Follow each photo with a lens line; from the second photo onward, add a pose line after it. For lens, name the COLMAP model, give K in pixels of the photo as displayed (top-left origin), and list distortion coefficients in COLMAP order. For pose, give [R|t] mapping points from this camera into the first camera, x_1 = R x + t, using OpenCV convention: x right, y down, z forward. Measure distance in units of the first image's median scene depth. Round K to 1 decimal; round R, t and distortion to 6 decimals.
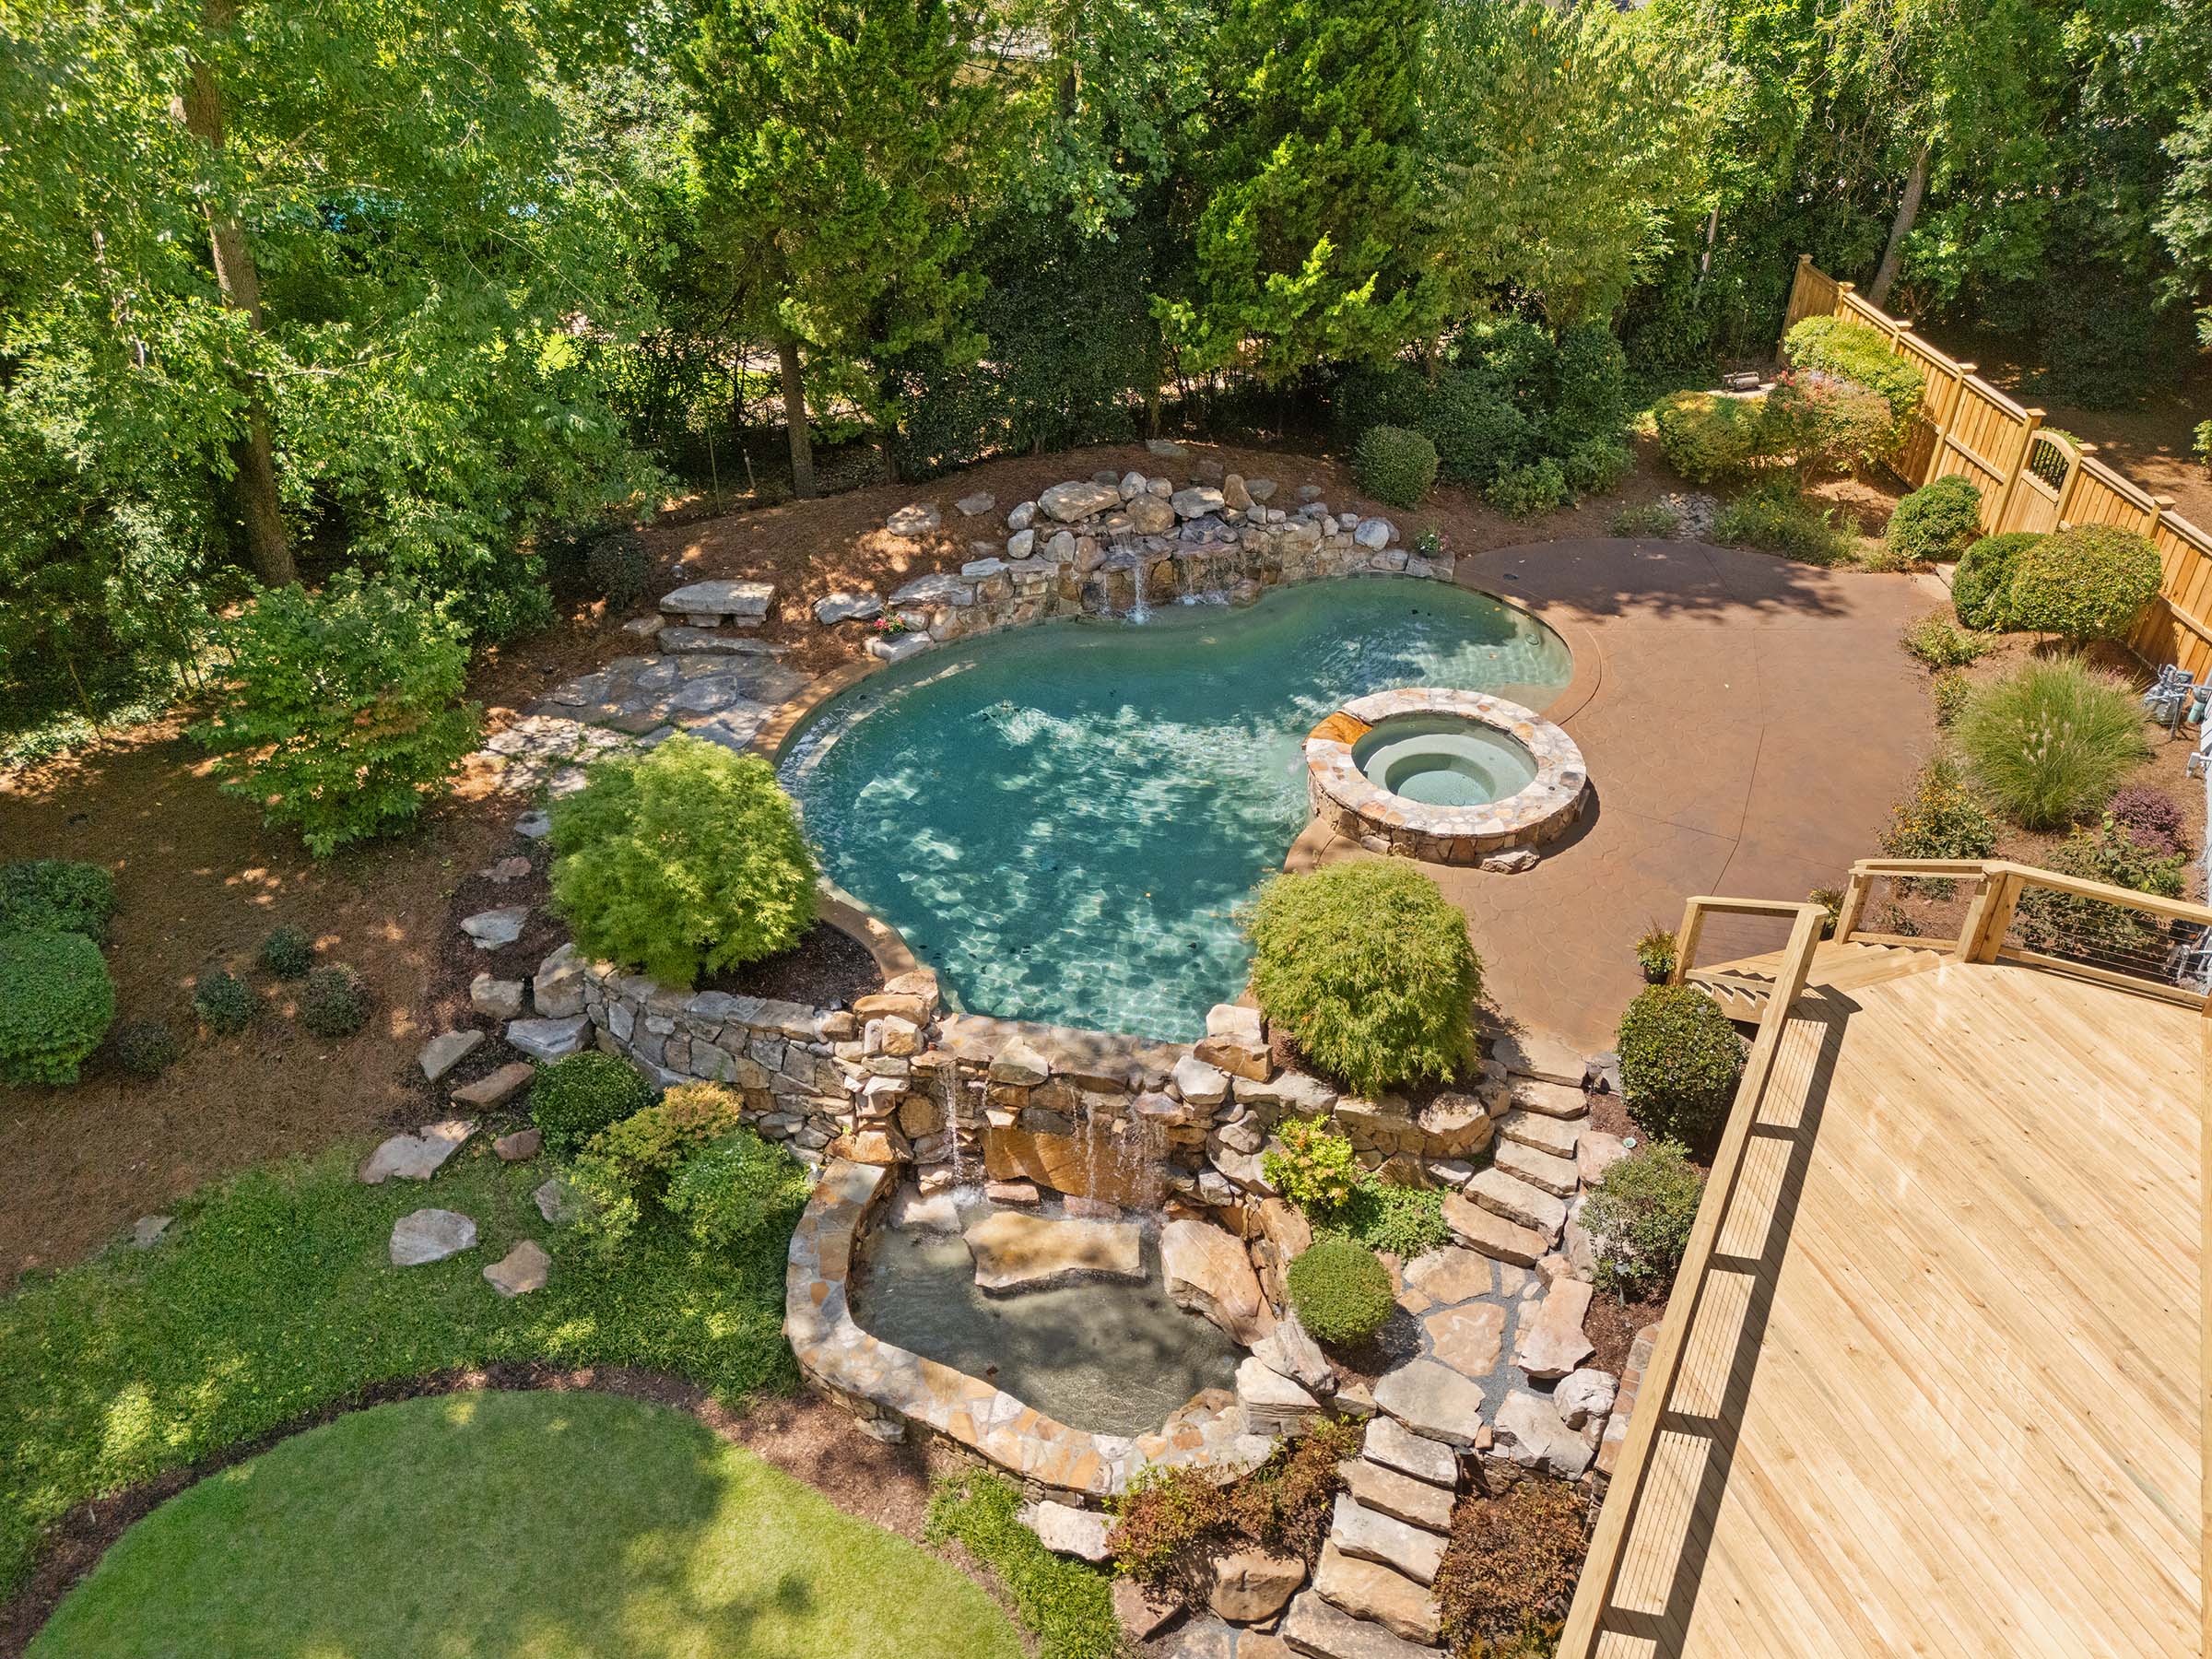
lens RADIAL K [[1589.4, 0, 1090.2], [0, 1589.4, 828.0], [0, 0, 1]] dist [0.104351, -0.158395]
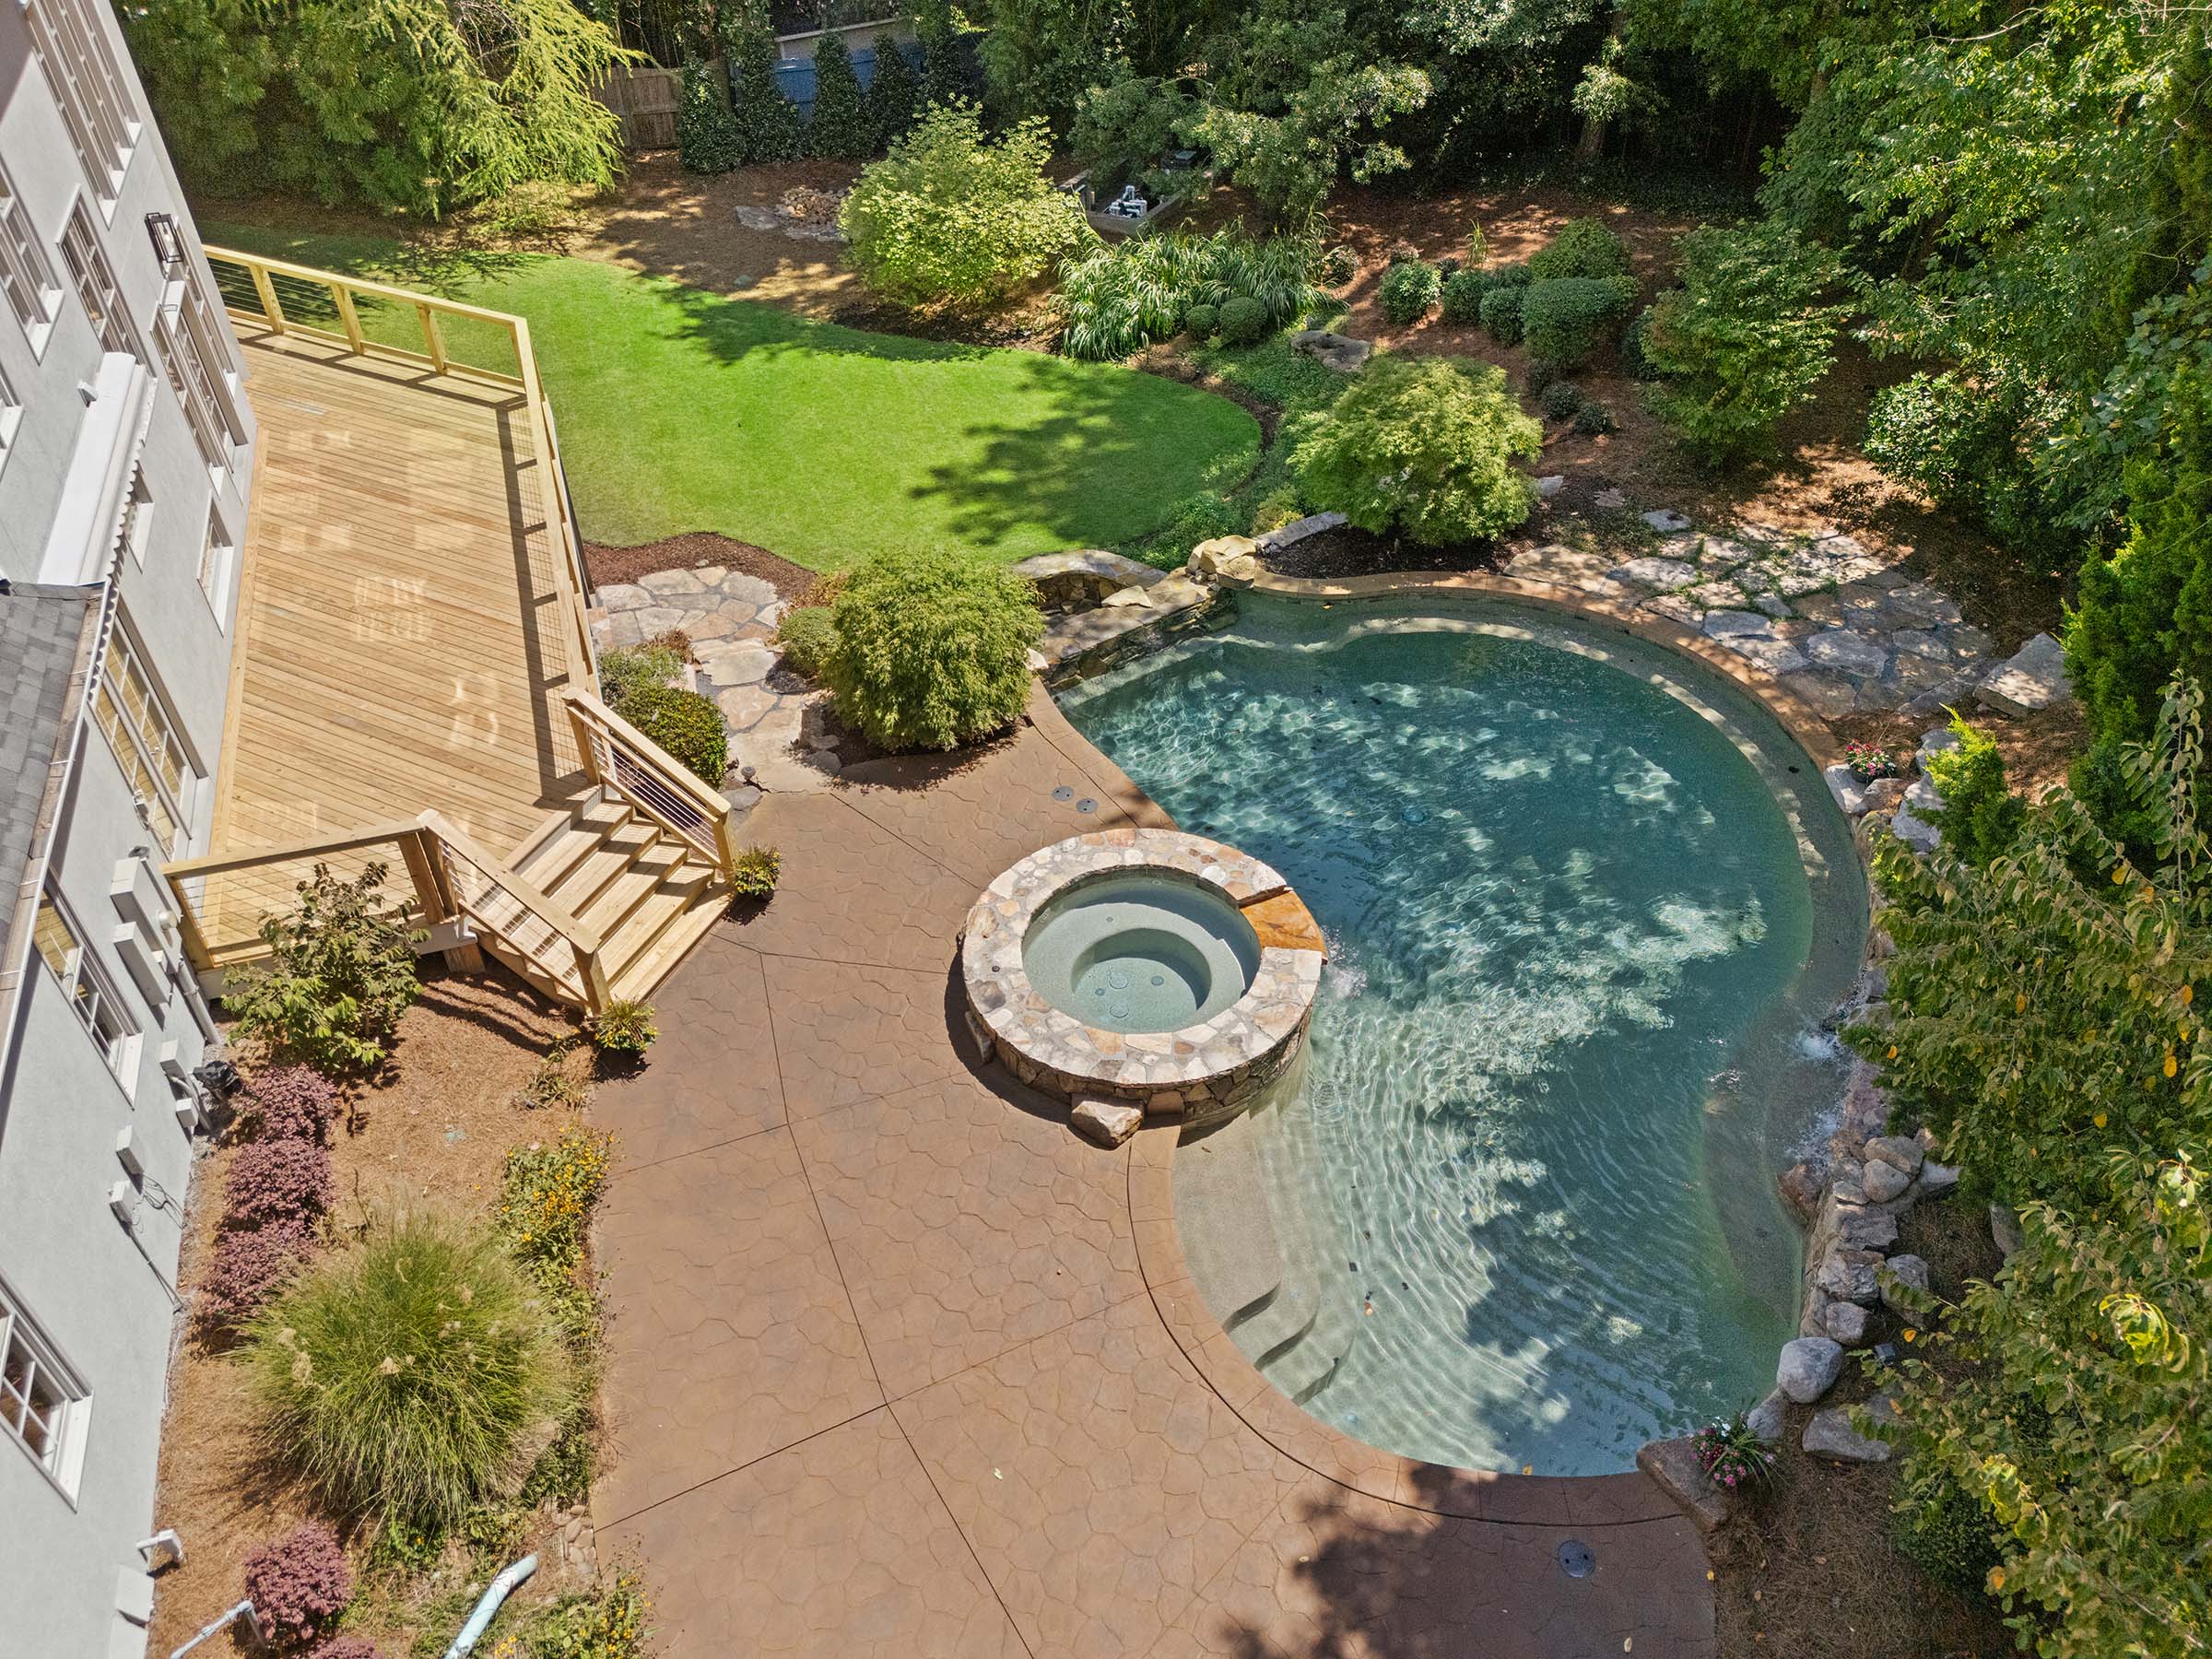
lens RADIAL K [[1589.4, 0, 1090.2], [0, 1589.4, 828.0], [0, 0, 1]] dist [0.104351, -0.158395]
pose [[-0.673916, 0.504464, -0.539772, 0.698111], [-0.416292, 0.344295, 0.841523, -0.784603], [0.610359, 0.791819, -0.022022, 1.091610]]
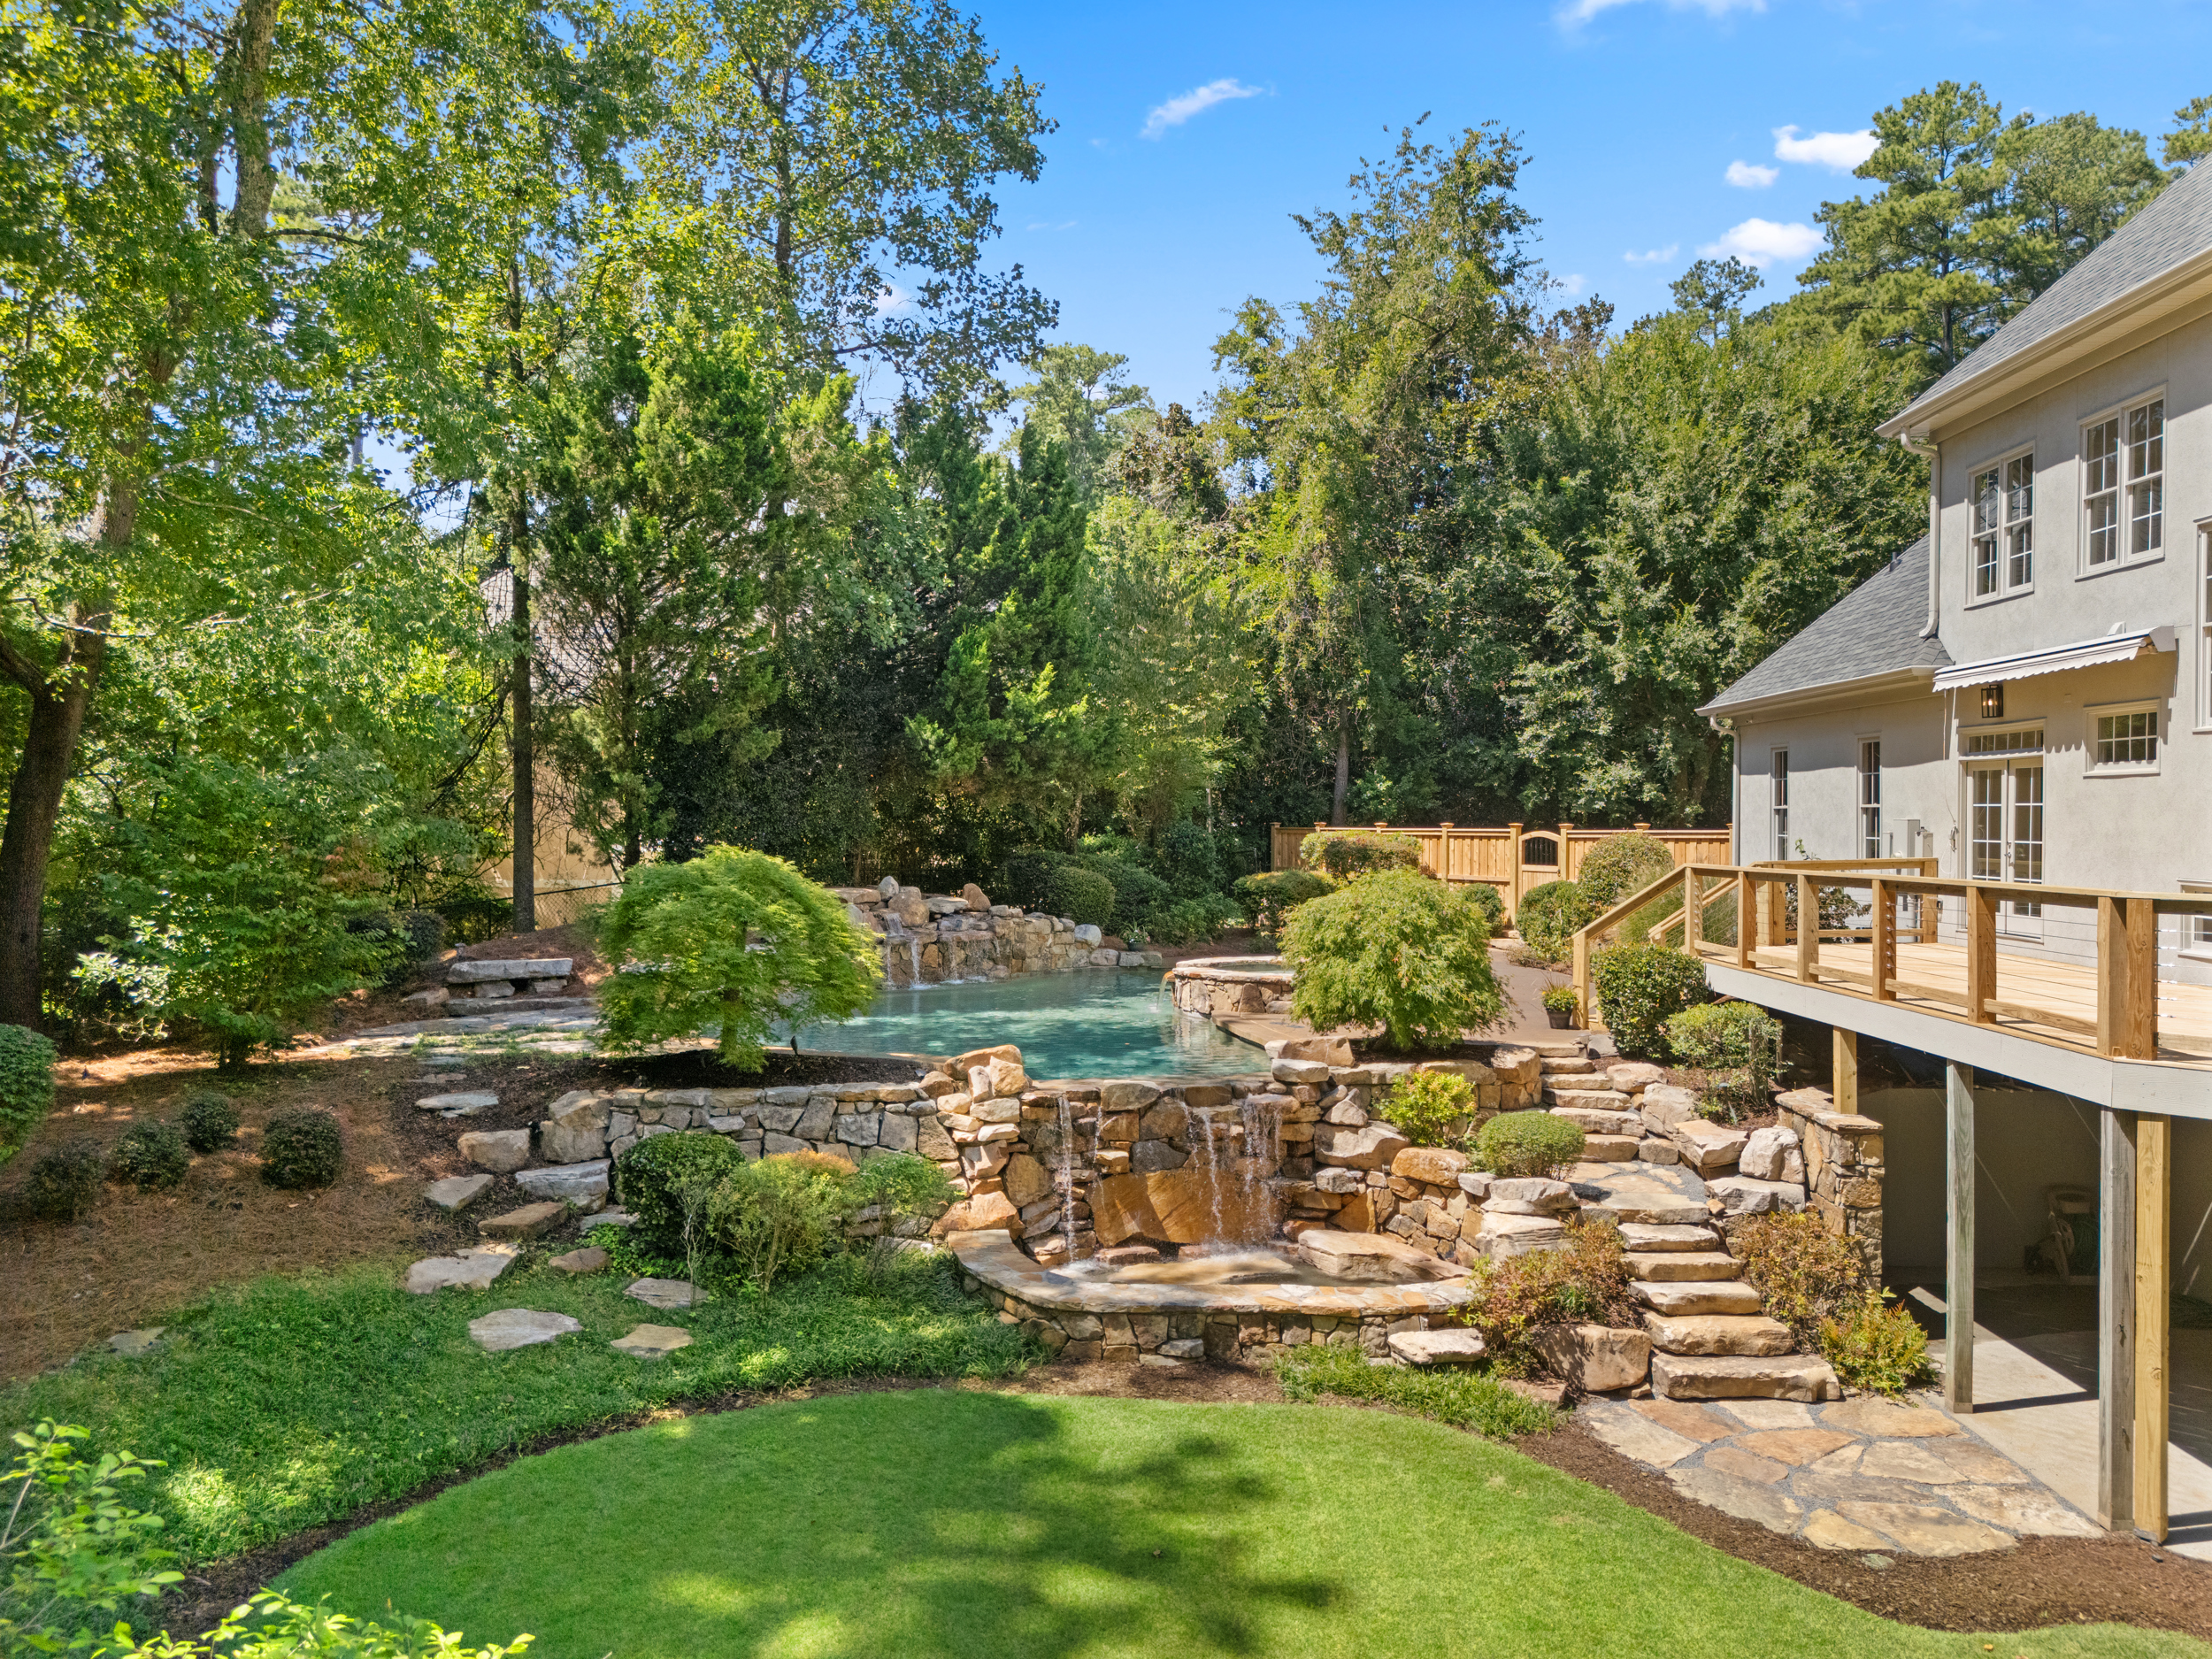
lens RADIAL K [[1589.4, 0, 1090.2], [0, 1589.4, 828.0], [0, 0, 1]] dist [0.104351, -0.158395]
pose [[0.897043, 0.008479, 0.441861, -0.488746], [0.240692, 0.829154, -0.504551, 0.491941], [-0.370649, 0.558957, 0.741746, 0.174041]]
